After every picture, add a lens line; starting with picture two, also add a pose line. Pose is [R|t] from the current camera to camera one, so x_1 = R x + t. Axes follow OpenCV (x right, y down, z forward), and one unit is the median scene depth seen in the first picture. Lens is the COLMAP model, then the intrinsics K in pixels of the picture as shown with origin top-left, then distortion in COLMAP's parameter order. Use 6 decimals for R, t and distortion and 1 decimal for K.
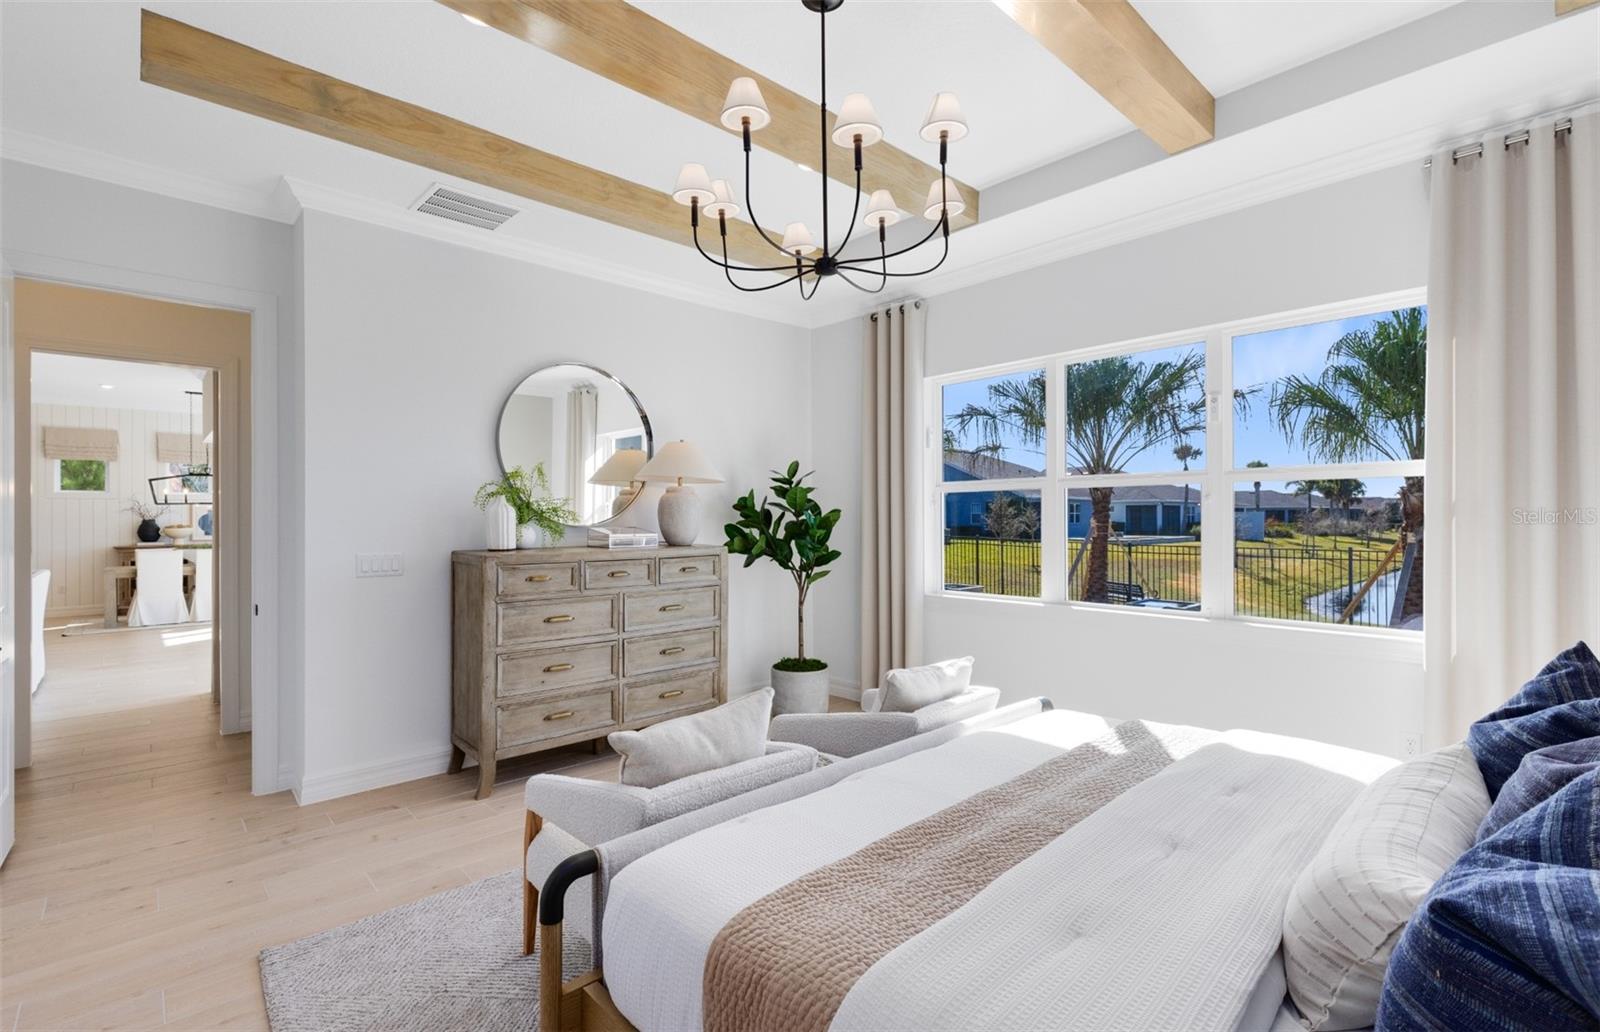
lens RADIAL K [[722.2, 0, 815.0], [0, 722.2, 515.3], [0, 0, 1]] dist [0.008716, -0.001421]
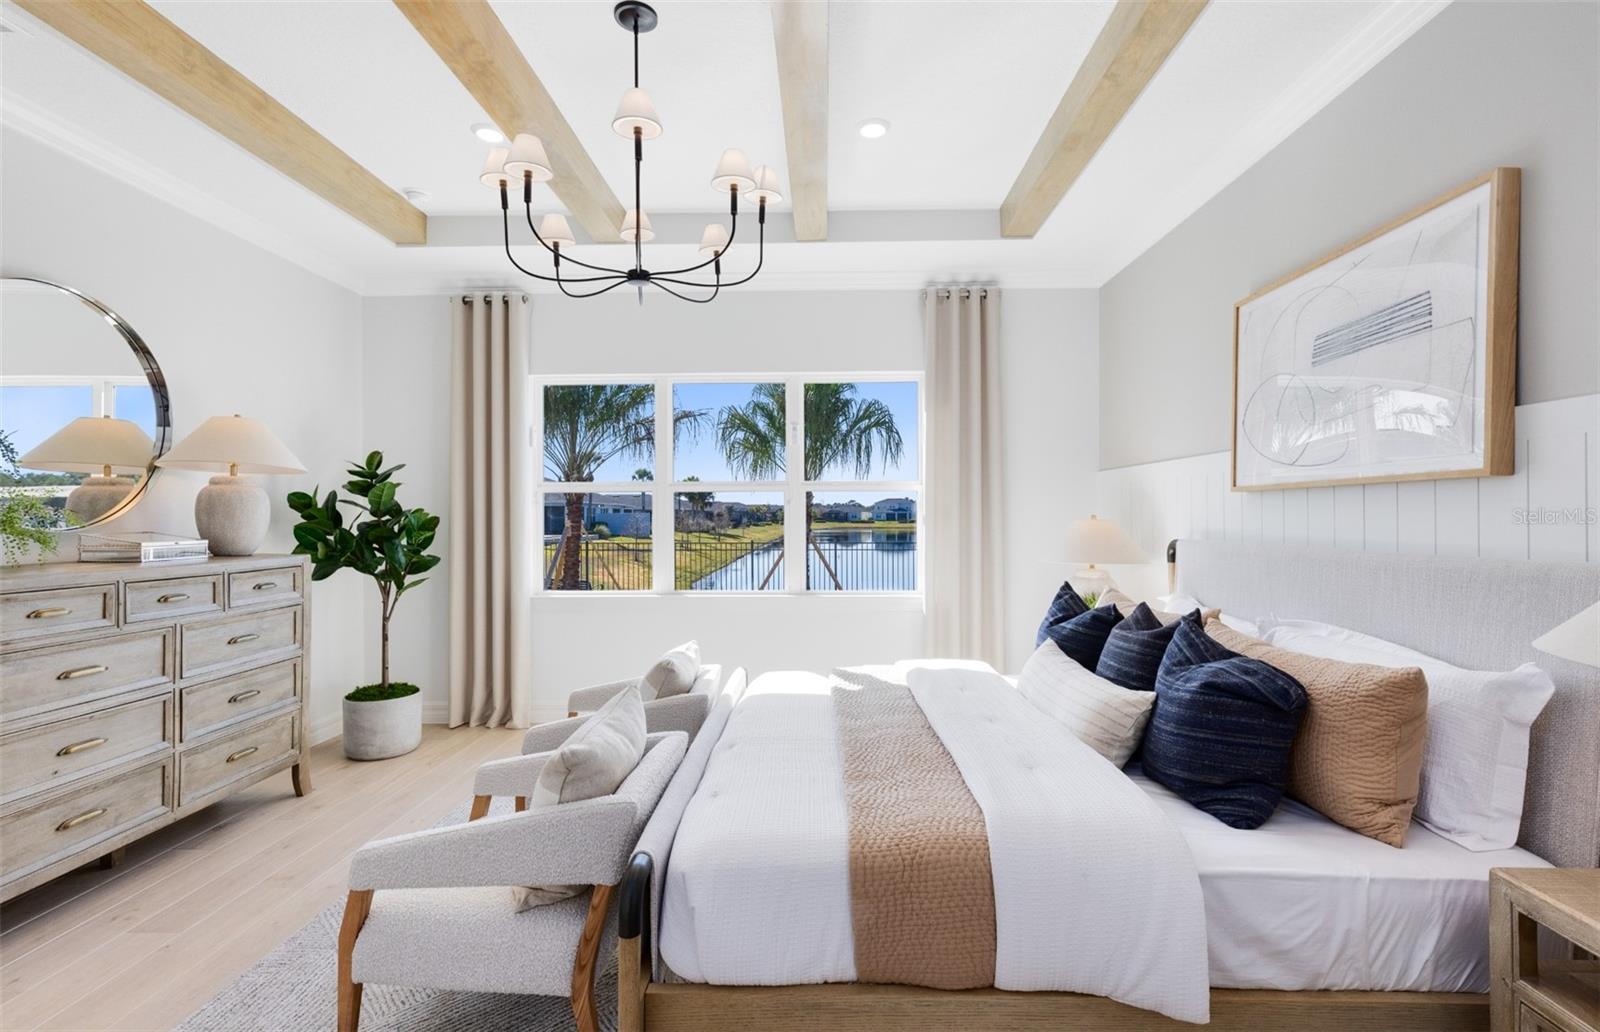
lens RADIAL K [[722.2, 0, 805.3], [0, 722.2, 513.0], [0, 0, 1]] dist [0.008716, -0.001421]
pose [[0.702303, 0.003343, 0.711870, -0.312872], [-0.000640, 0.999992, -0.004065, 0.000334], [-0.711878, 0.002400, 0.702299, 0.053505]]
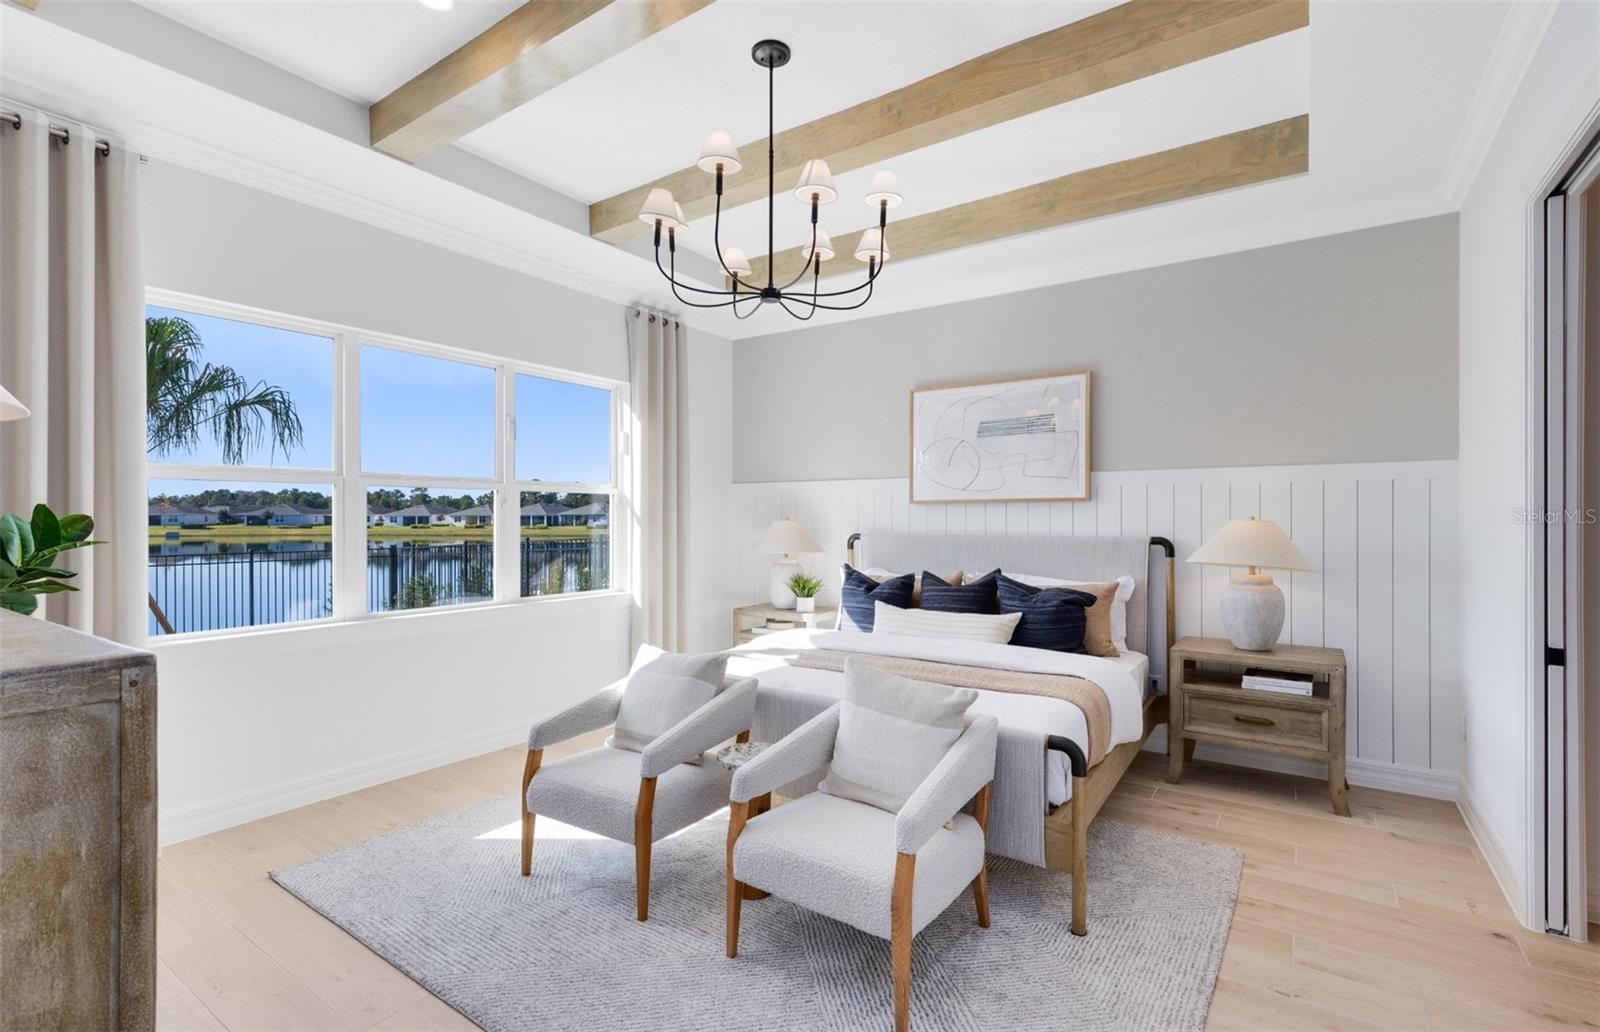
lens RADIAL K [[722.2, 0, 797.9], [0, 722.2, 518.3], [0, 0, 1]] dist [0.008716, -0.001421]
pose [[-0.212282, 0.001299, 0.977208, -0.542544], [0.000876, 0.999999, -0.001139, 0.001616], [-0.977208, 0.000614, -0.212283, 0.518900]]
